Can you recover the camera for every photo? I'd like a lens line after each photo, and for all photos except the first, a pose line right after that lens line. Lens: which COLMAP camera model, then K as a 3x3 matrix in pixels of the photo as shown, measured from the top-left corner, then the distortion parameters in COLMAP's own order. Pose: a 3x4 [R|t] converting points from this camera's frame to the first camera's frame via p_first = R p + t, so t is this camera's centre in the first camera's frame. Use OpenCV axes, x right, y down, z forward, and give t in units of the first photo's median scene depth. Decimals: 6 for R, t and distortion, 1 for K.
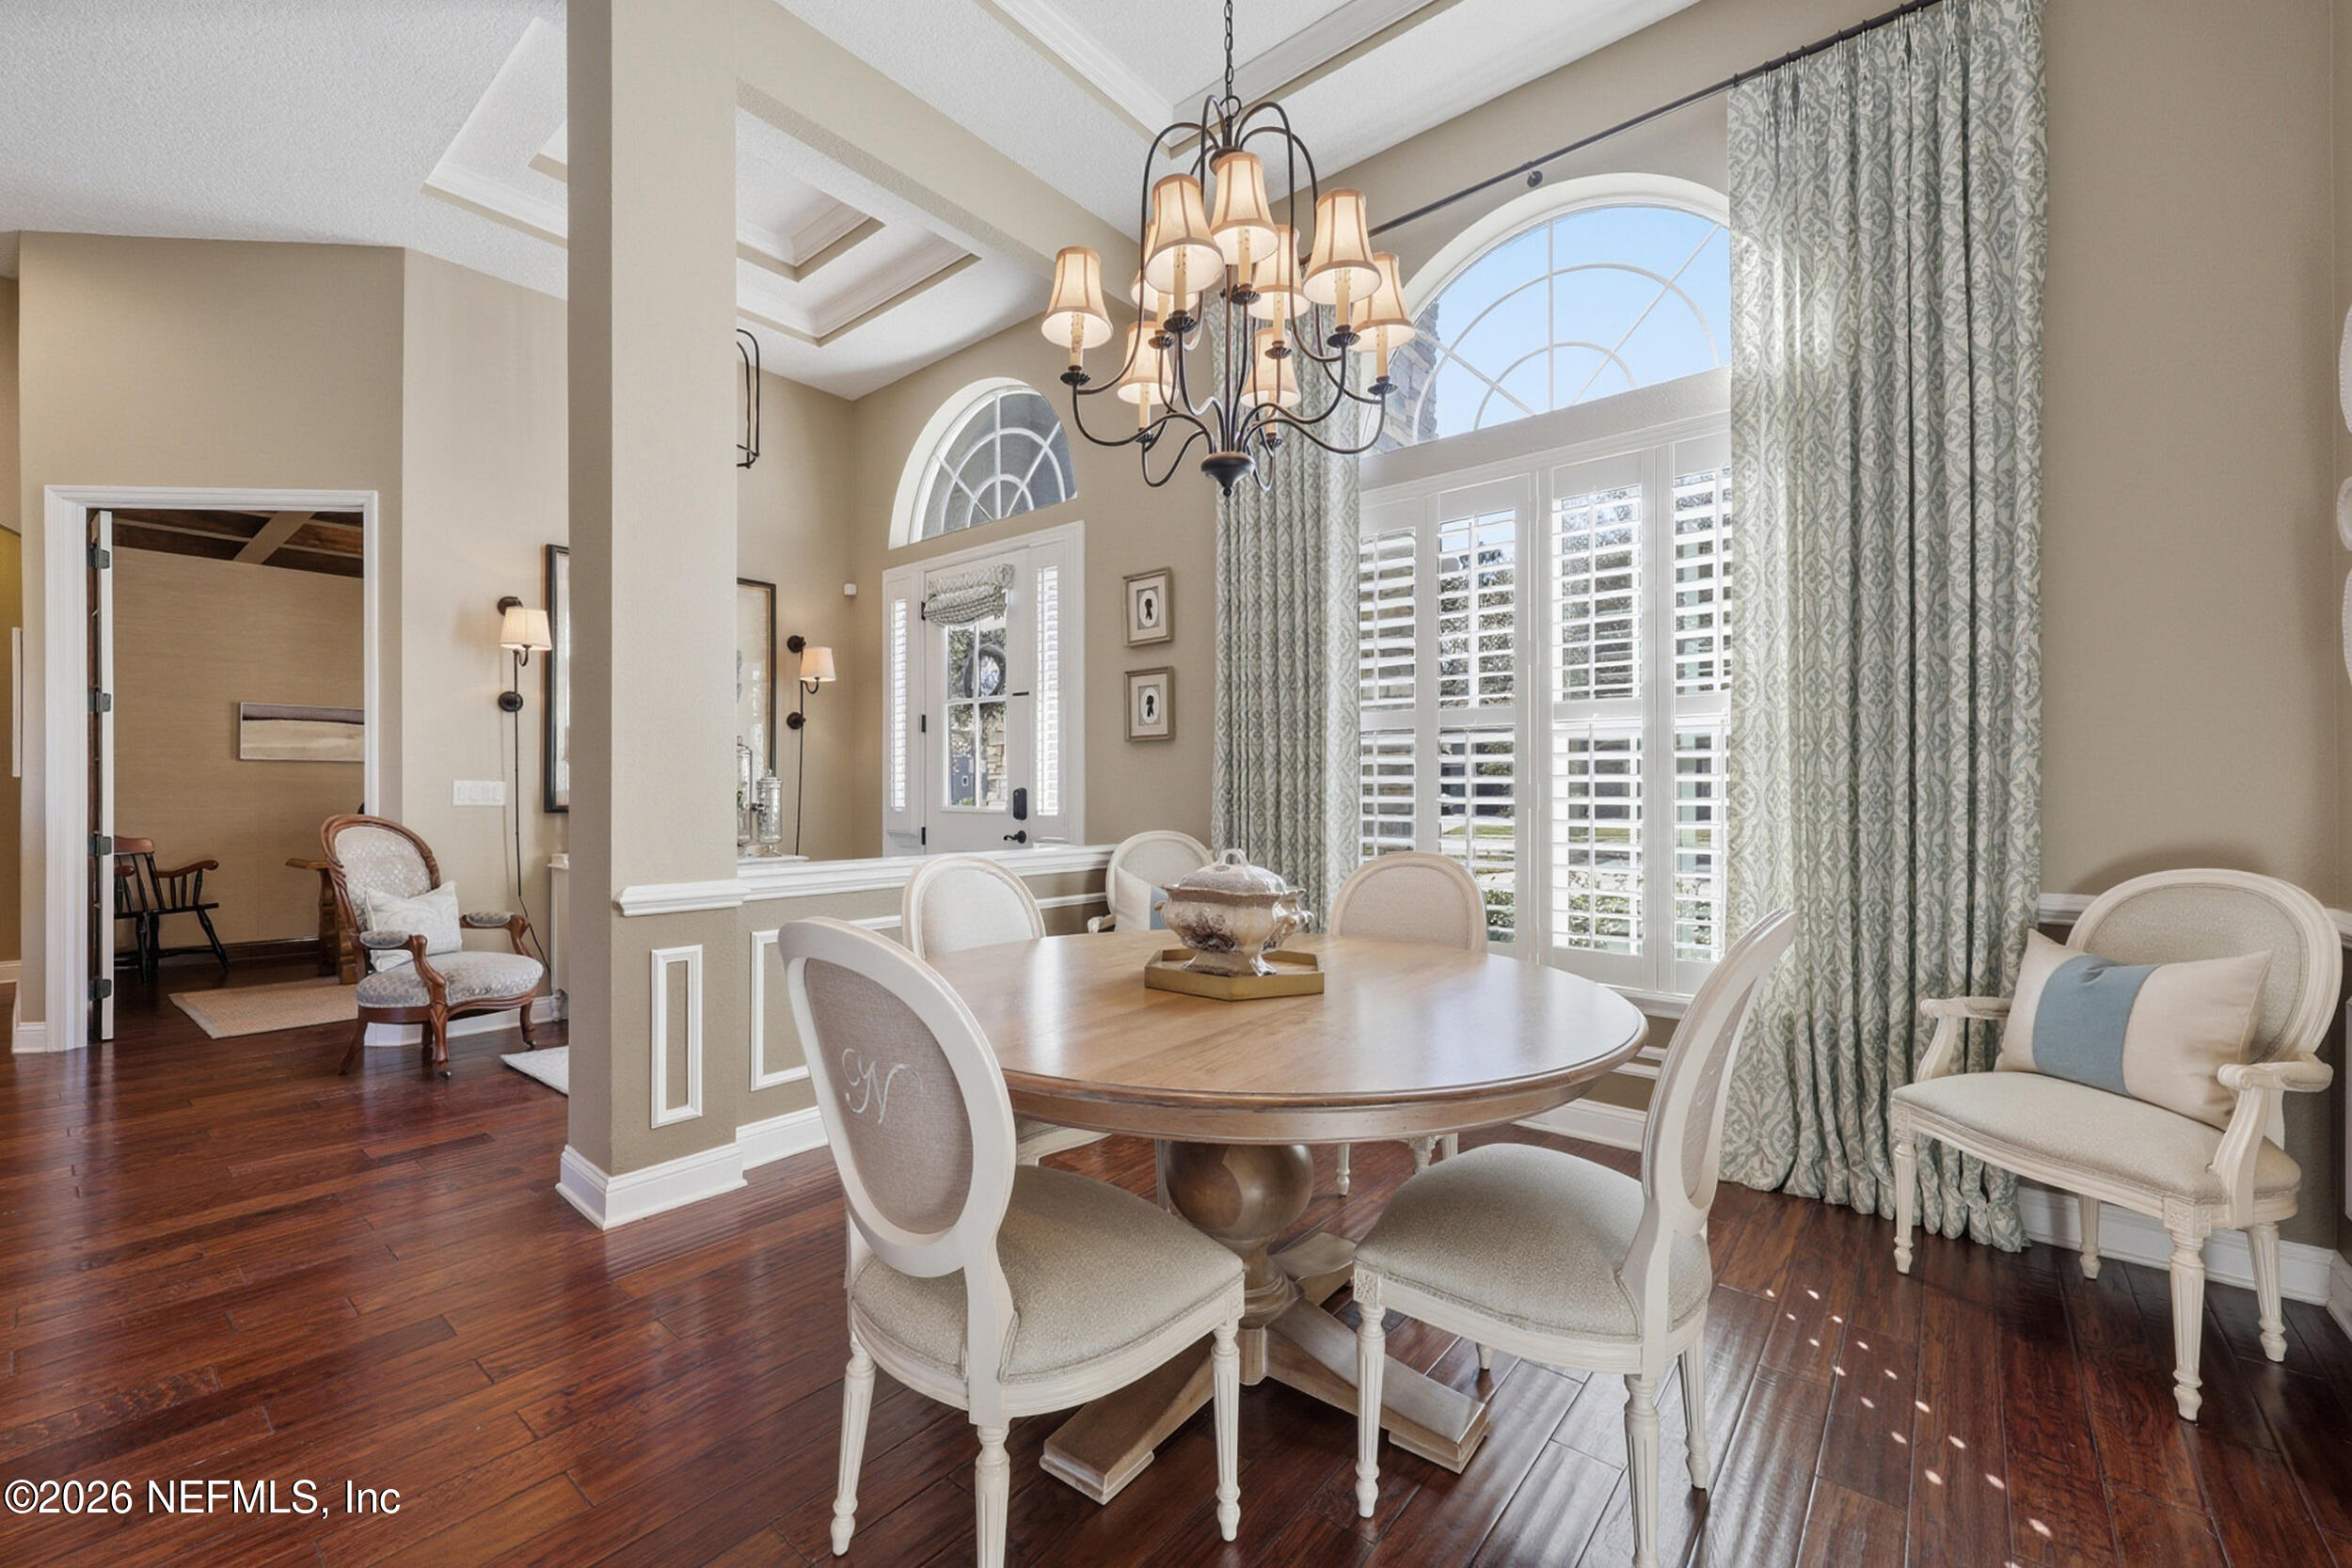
lens RADIAL K [[948.4, 0, 1179.0], [0, 948.4, 784.2], [0, 0, 1]] dist [-0.002318, 0.000229]
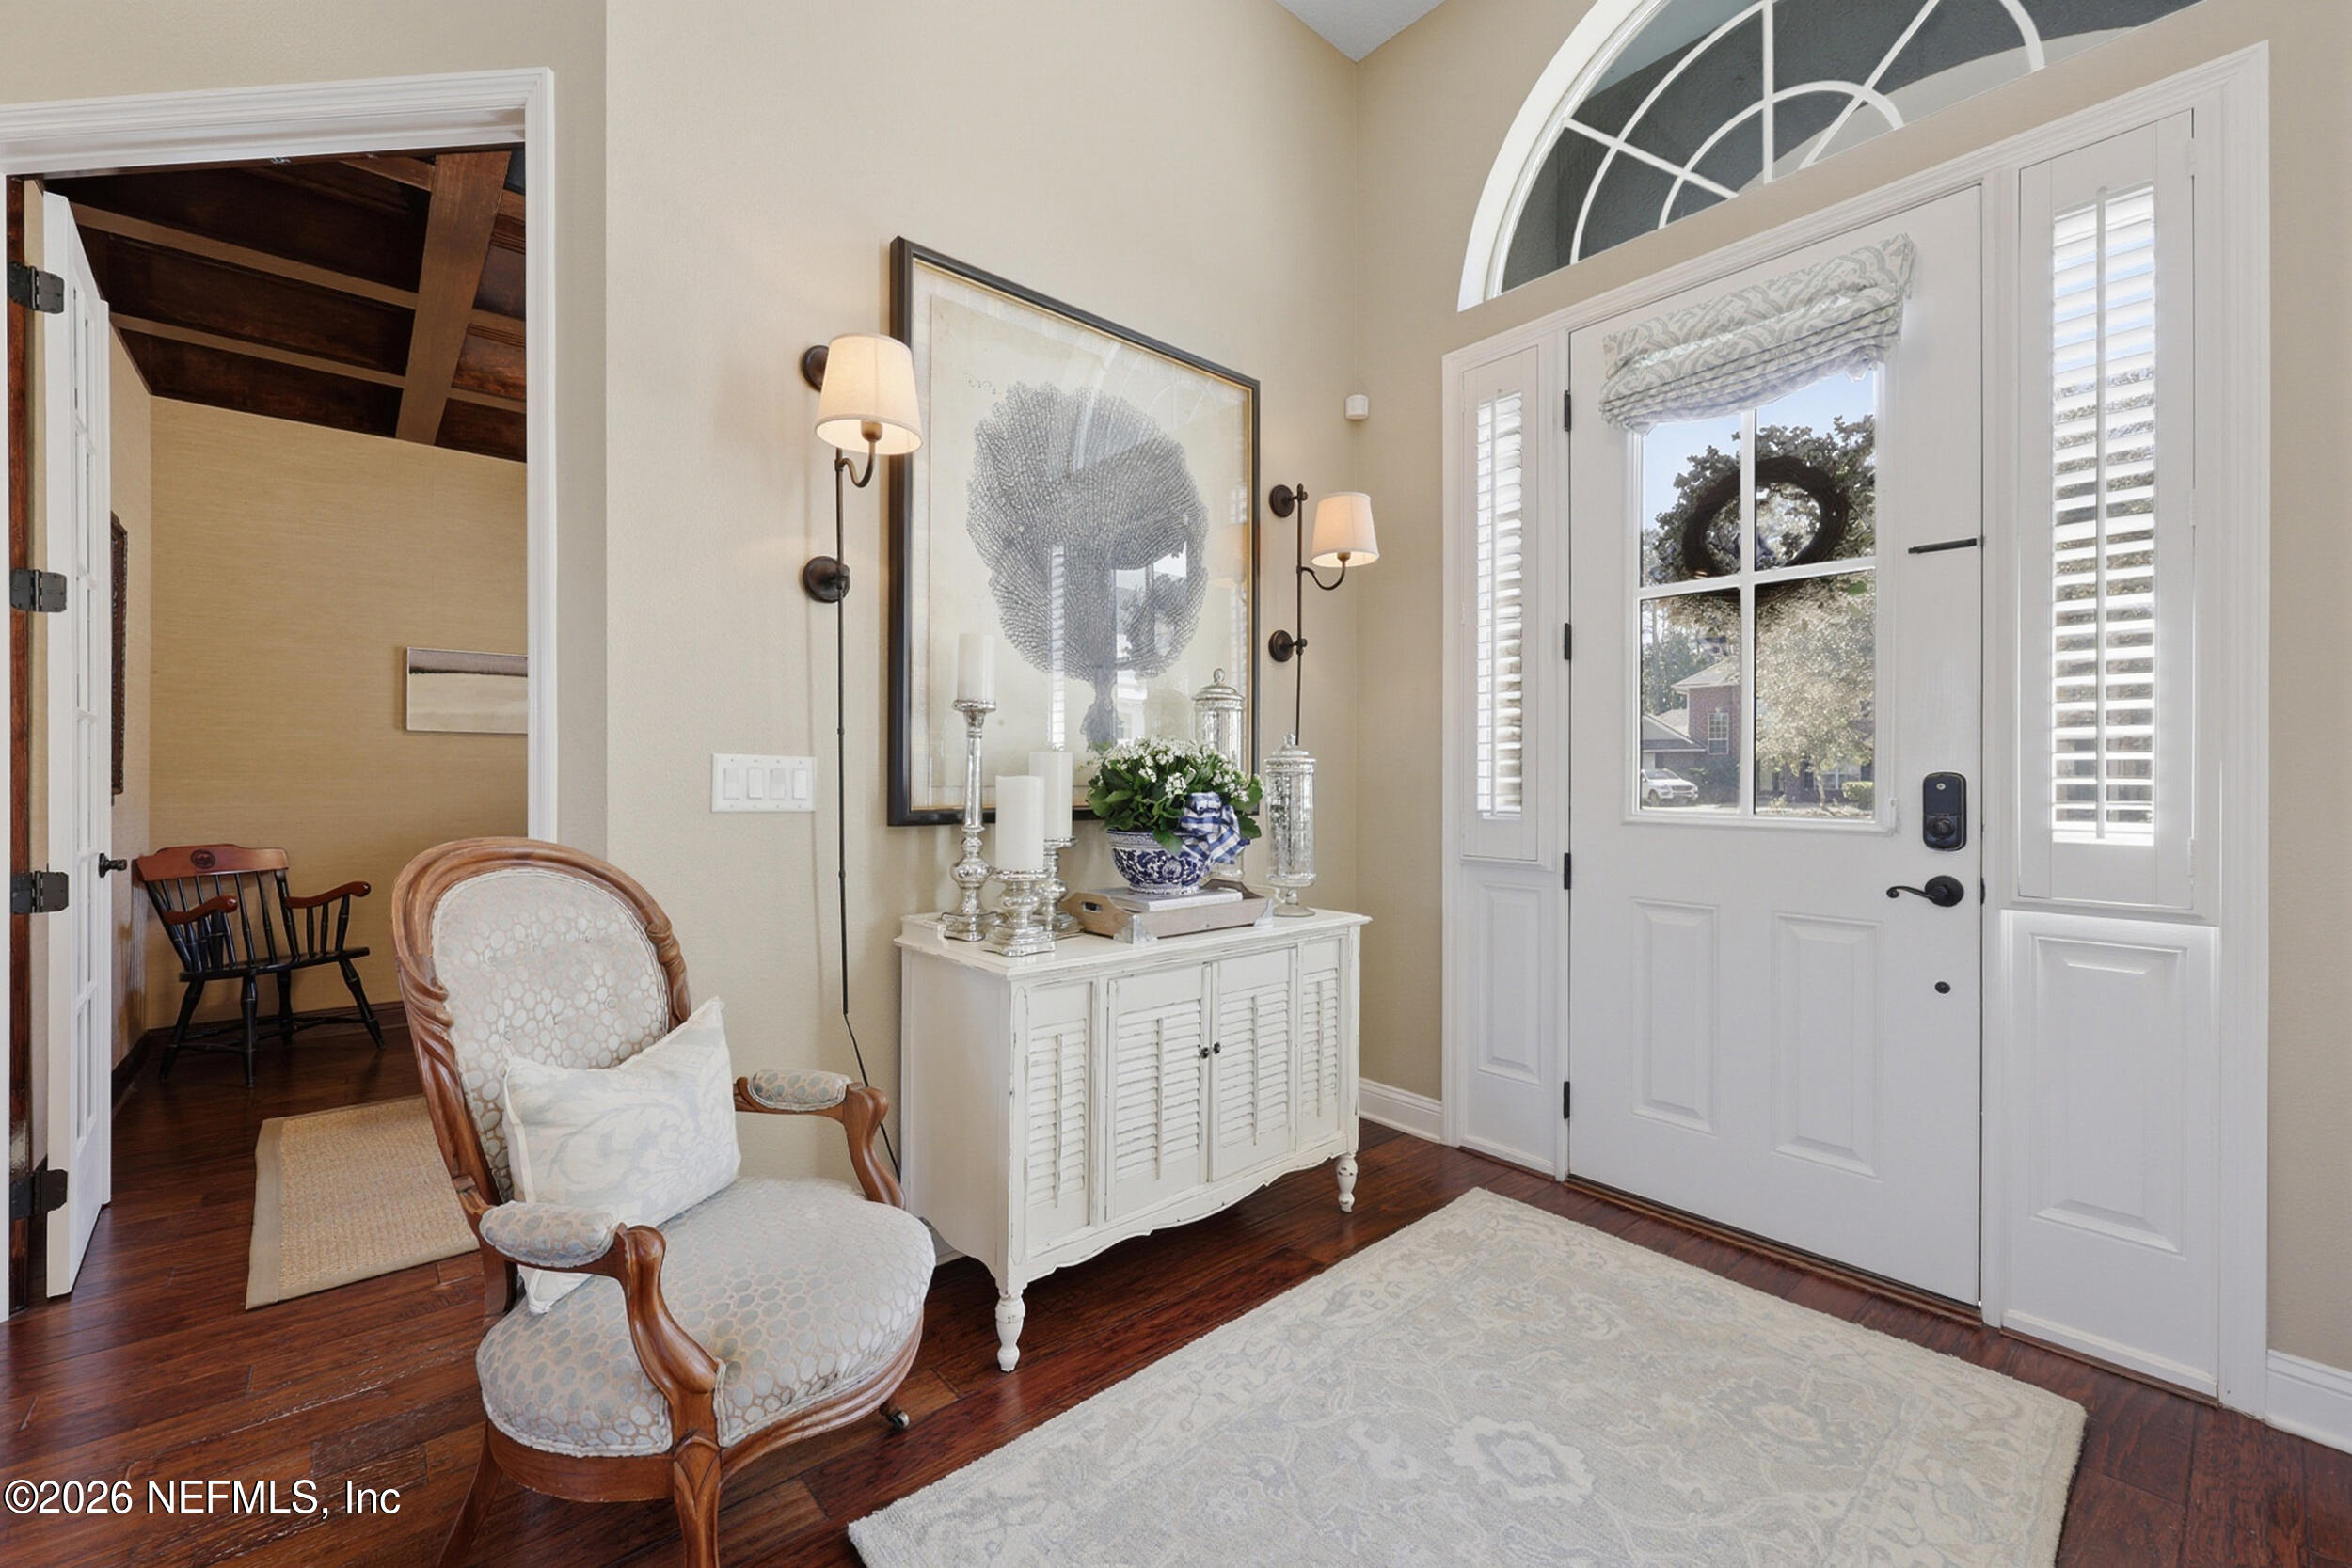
lens RADIAL K [[948.4, 0, 1183.4], [0, 948.4, 773.3], [0, 0, 1]] dist [-0.002318, 0.000229]
pose [[0.987146, 0.000043, -0.159820, -0.413034], [0.000441, 0.999995, 0.002993, 0.002882], [0.159820, -0.003025, 0.987142, 0.516686]]
